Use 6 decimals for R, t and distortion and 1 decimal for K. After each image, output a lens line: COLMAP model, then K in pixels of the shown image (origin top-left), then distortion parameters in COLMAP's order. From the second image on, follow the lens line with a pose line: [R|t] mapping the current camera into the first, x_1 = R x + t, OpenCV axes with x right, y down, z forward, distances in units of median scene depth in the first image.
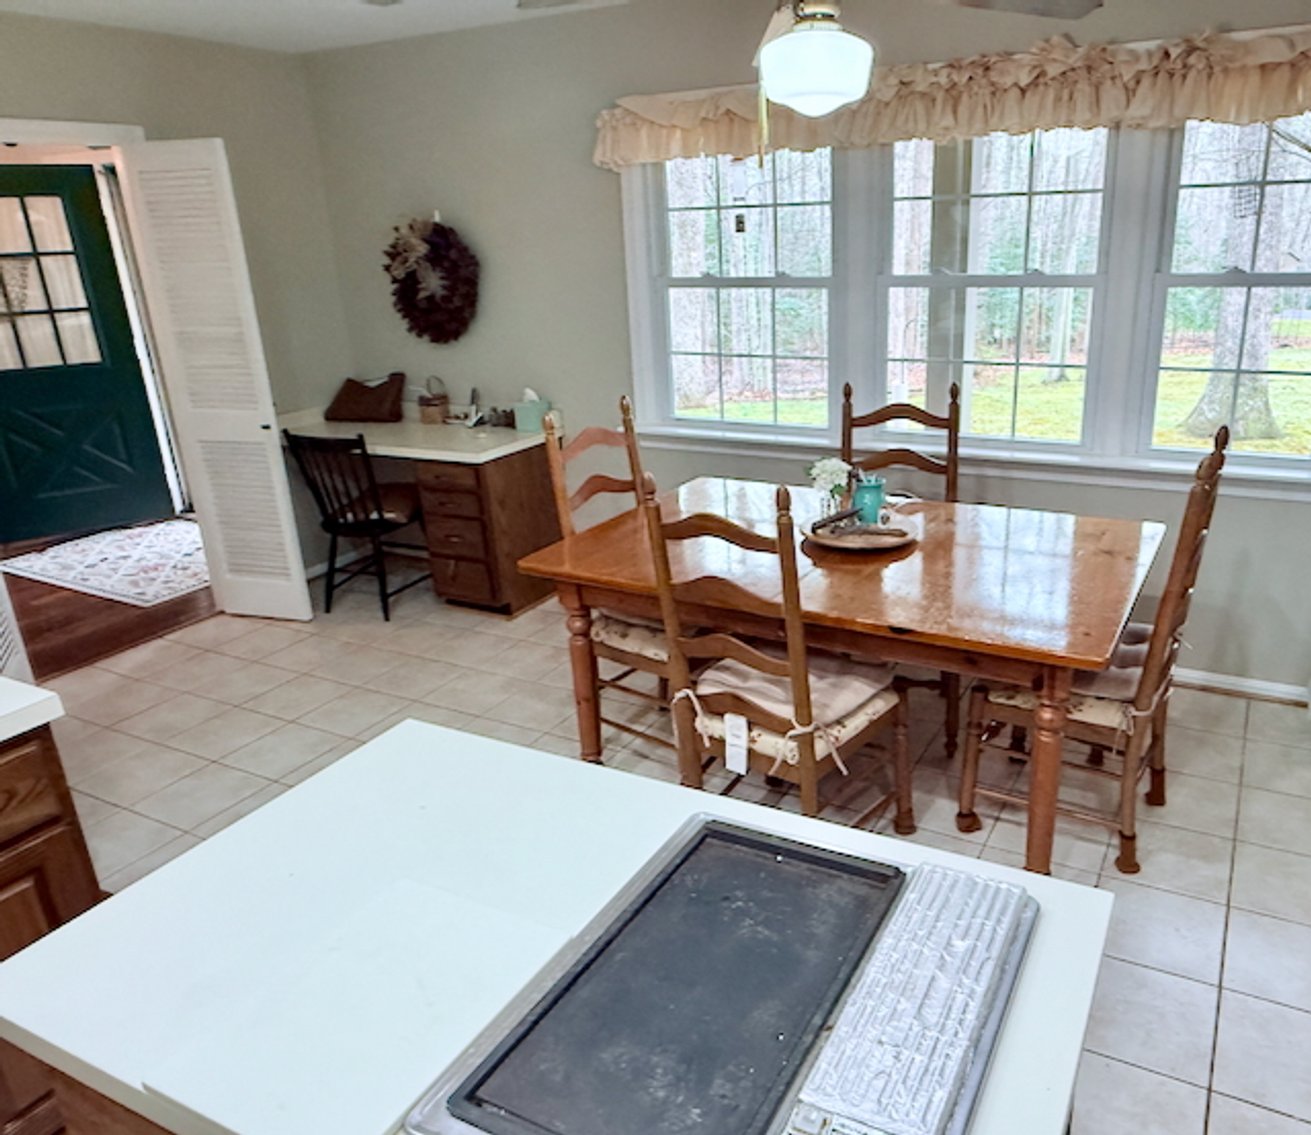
lens RADIAL K [[1047.3, 0, 660.9], [0, 1047.3, 577.5], [0, 0, 1]] dist [0.004223, -0.001067]
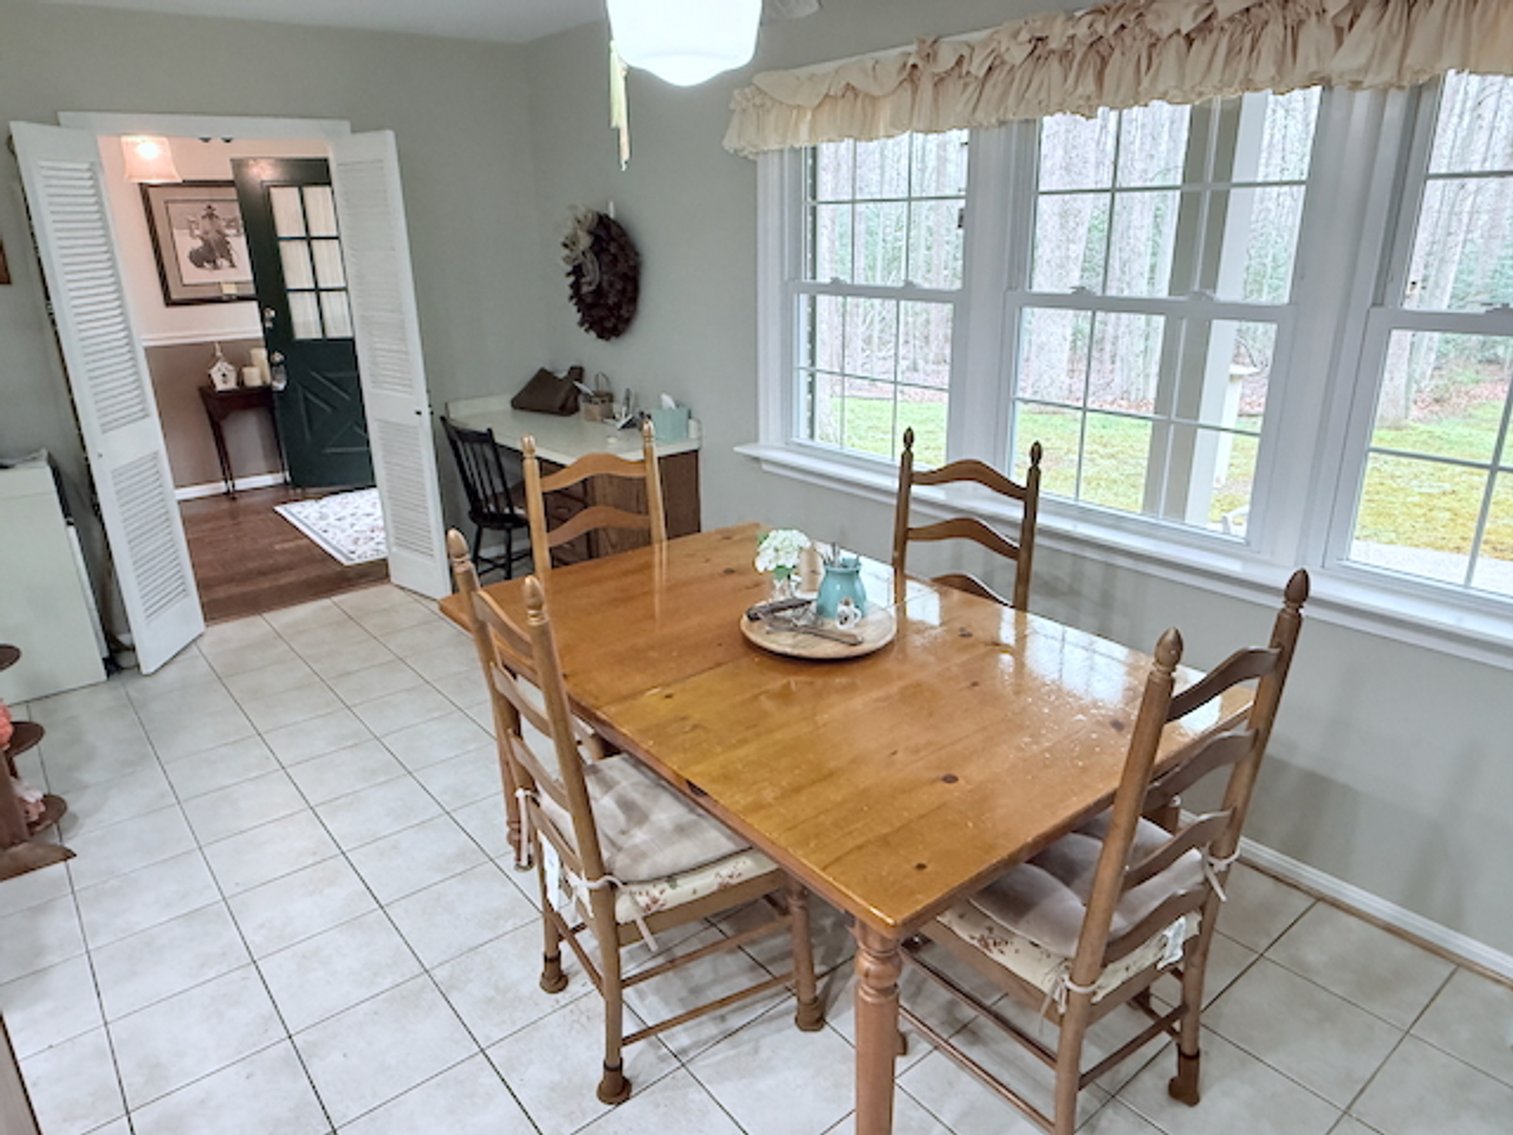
lens RADIAL K [[986.6, 0, 746.7], [0, 986.6, 553.5], [0, 0, 1]] dist [0.005550, 0.003390]
pose [[0.918961, 0.138512, -0.369223, 0.313258], [-0.134142, 0.990248, 0.037620, -0.091561], [0.370833, 0.014957, 0.928579, 0.235990]]
